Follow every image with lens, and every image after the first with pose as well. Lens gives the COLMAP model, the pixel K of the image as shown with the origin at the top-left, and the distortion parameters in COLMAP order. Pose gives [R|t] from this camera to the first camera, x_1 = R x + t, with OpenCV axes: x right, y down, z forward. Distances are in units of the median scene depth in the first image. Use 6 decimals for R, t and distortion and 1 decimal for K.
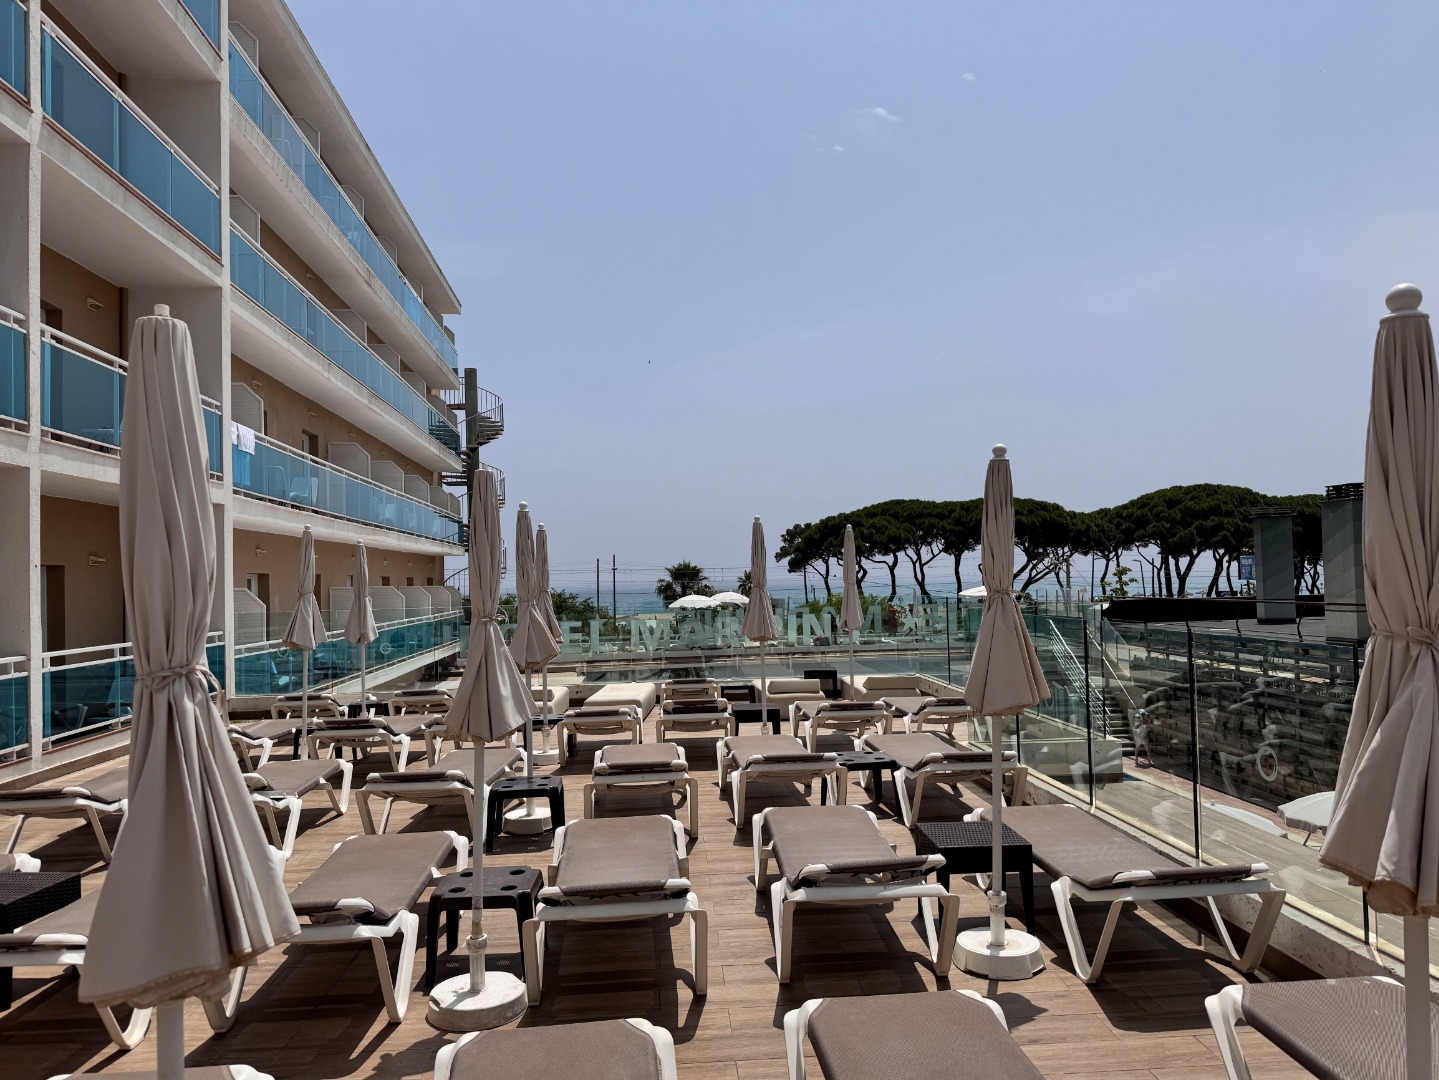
lens RADIAL K [[1011.8, 0, 719.5], [0, 1011.8, 540.0], [0, 0, 1]] dist [0.169198, -0.193194]
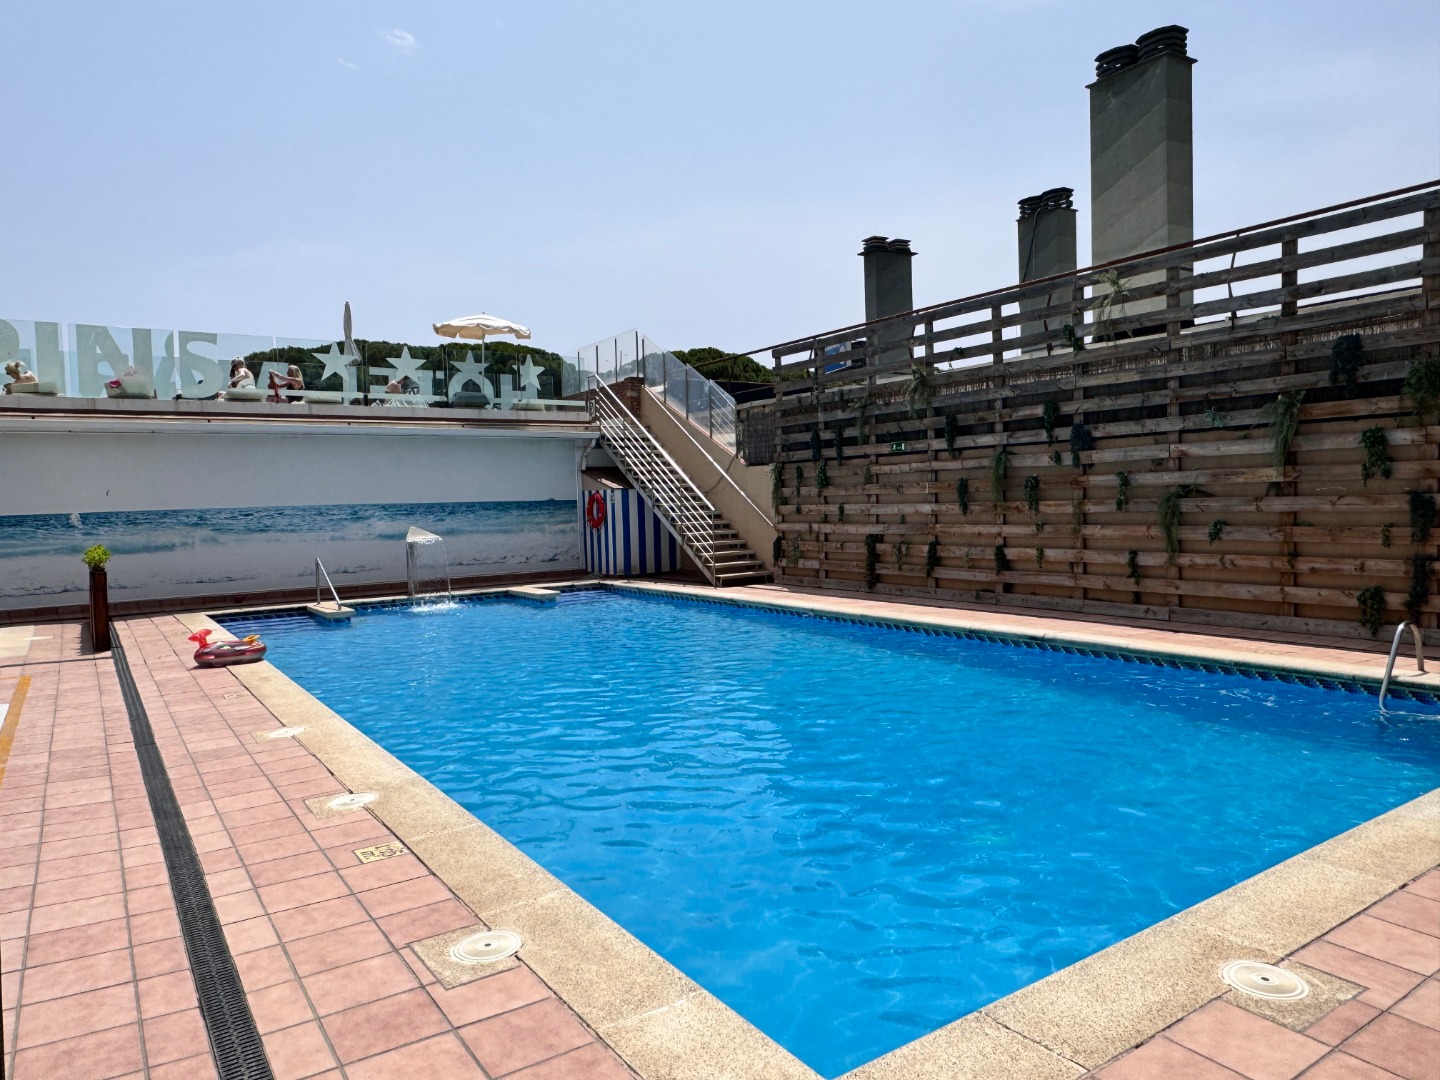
lens RADIAL K [[1014.2, 0, 720.0], [0, 1014.2, 540.0], [0, 0, 1]] dist [0.003651, -0.002265]
pose [[0.878526, -0.018152, 0.477350, 0.053487], [-0.011902, 0.998136, 0.059861, 0.063511], [-0.477547, -0.058271, 0.876672, 0.225975]]
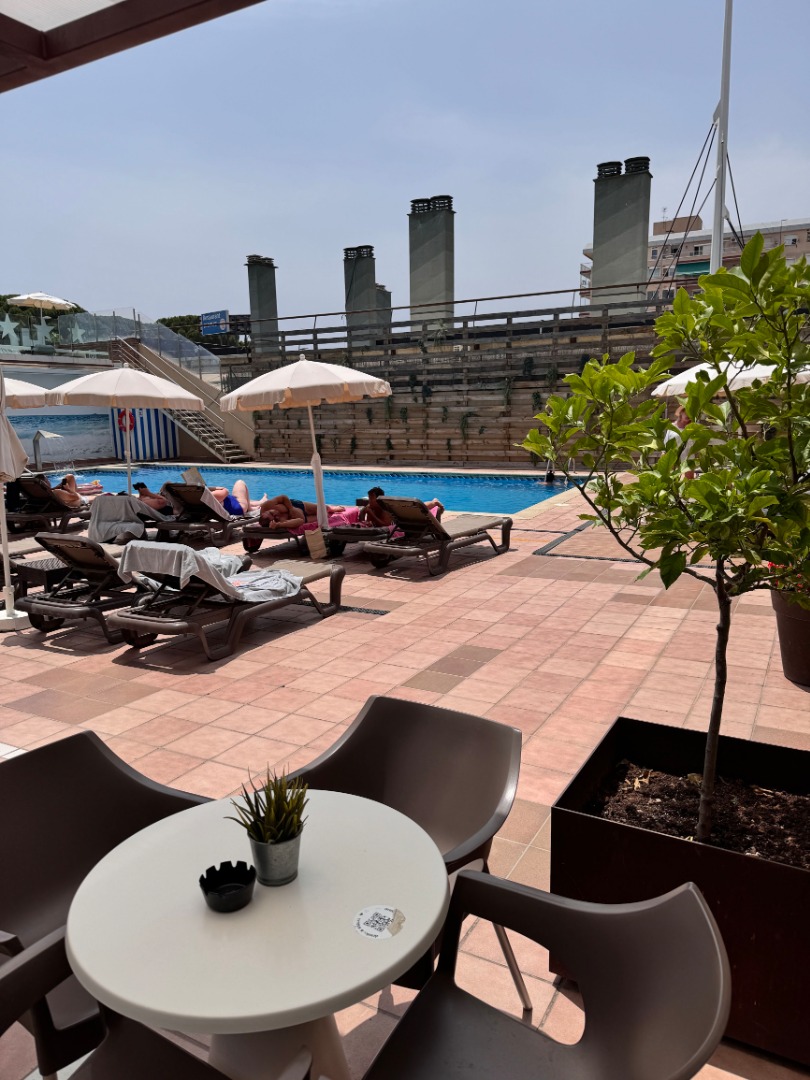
lens RADIAL K [[759.4, 0, 392.7], [0, 759.4, 537.2], [0, 0, 1]] dist [0.169198, -0.193194]
pose [[0.555501, -0.124062, 0.822209, -0.064571], [-0.024875, 0.985885, 0.165565, 0.063154], [-0.831144, -0.112424, 0.544574, 0.189832]]
